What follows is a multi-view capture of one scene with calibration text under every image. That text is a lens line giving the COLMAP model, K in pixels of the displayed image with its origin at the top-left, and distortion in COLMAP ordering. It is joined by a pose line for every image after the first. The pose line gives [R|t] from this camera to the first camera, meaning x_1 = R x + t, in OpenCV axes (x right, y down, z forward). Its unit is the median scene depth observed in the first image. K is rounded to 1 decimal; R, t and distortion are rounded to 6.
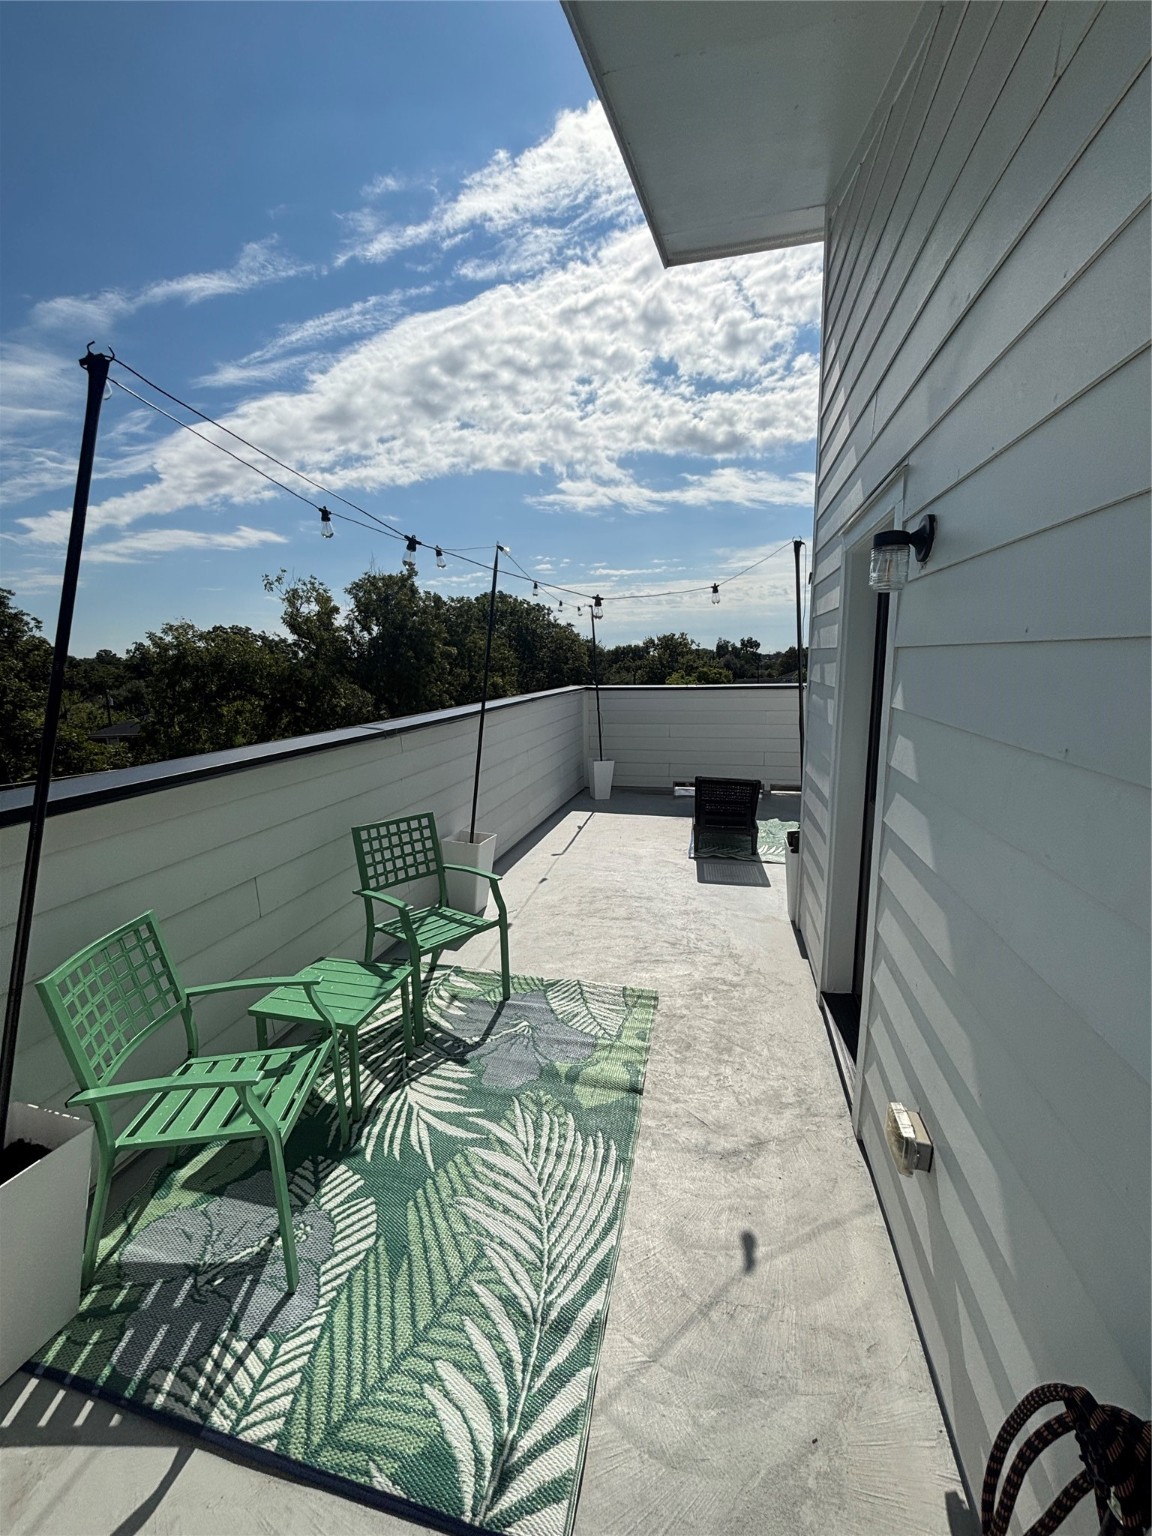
lens RADIAL K [[617.2, 0, 576.0], [0, 617.2, 768.0], [0, 0, 1]] dist [0.000951, 0.000045]
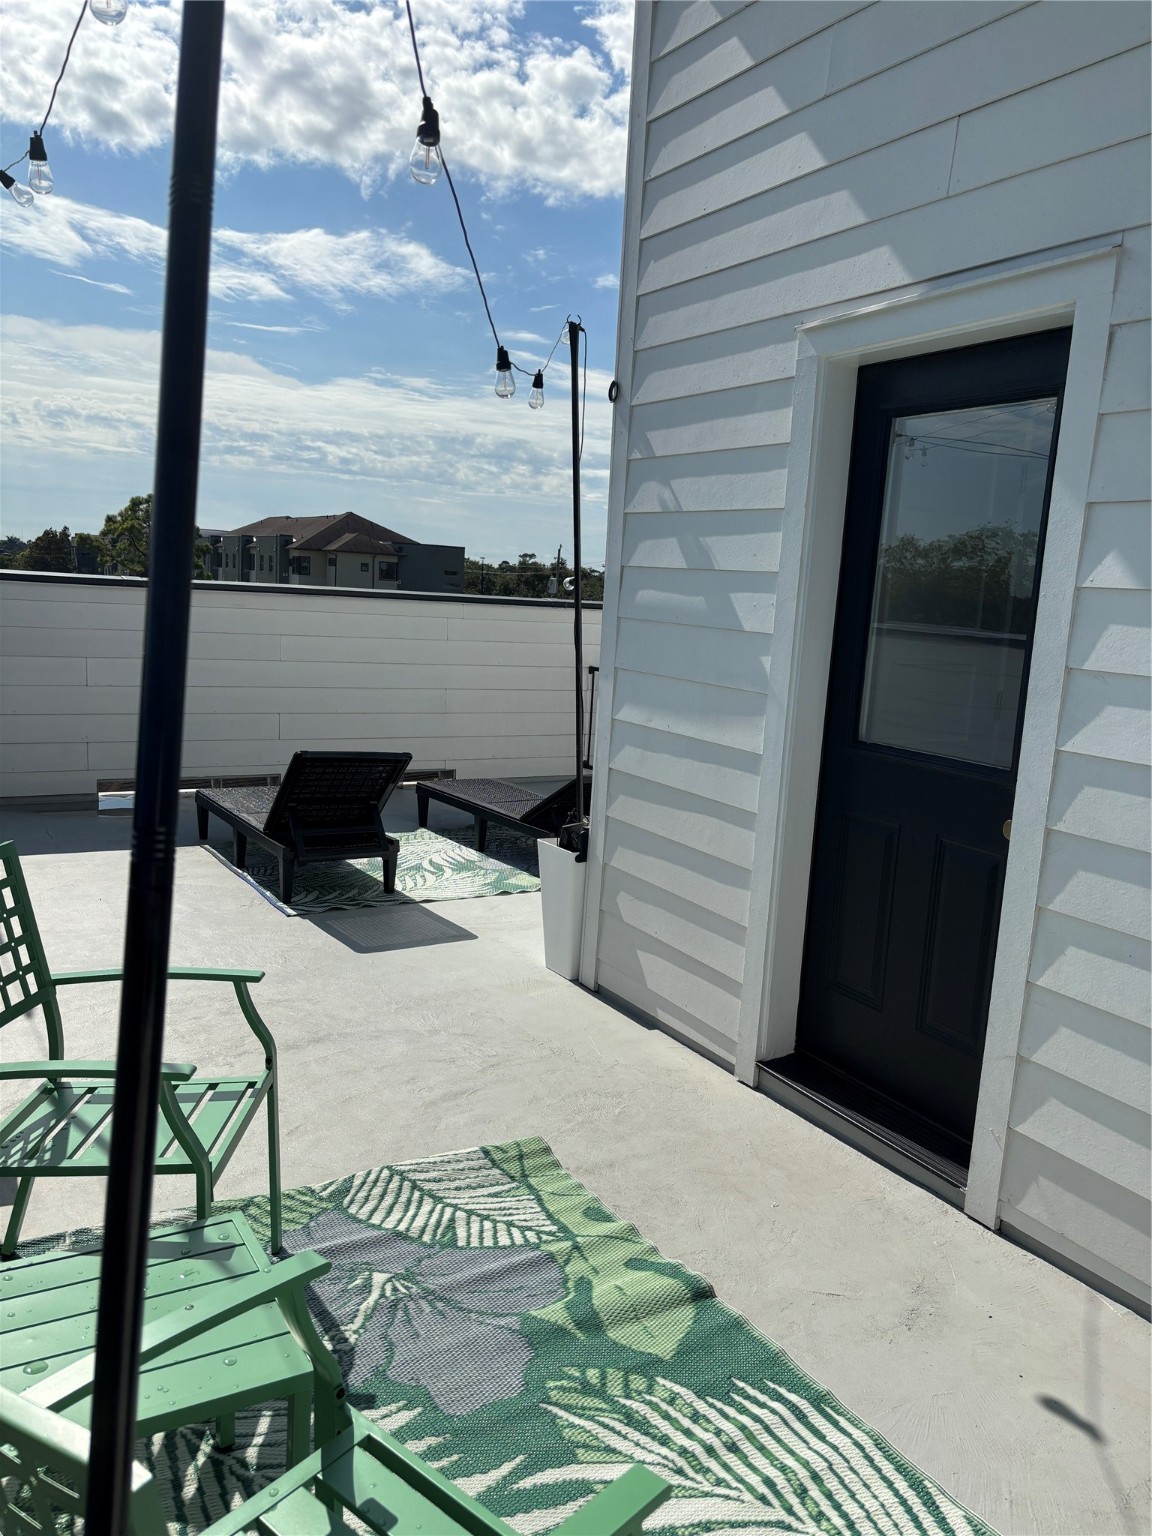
lens RADIAL K [[1164.7, 0, 576.0], [0, 1164.7, 768.0], [0, 0, 1]] dist [-0.003790, 0.041458]
pose [[0.714930, -0.051420, 0.697303, -0.630765], [0.051035, 0.998470, 0.021304, 0.038457], [-0.697331, 0.020356, 0.716460, 0.328003]]
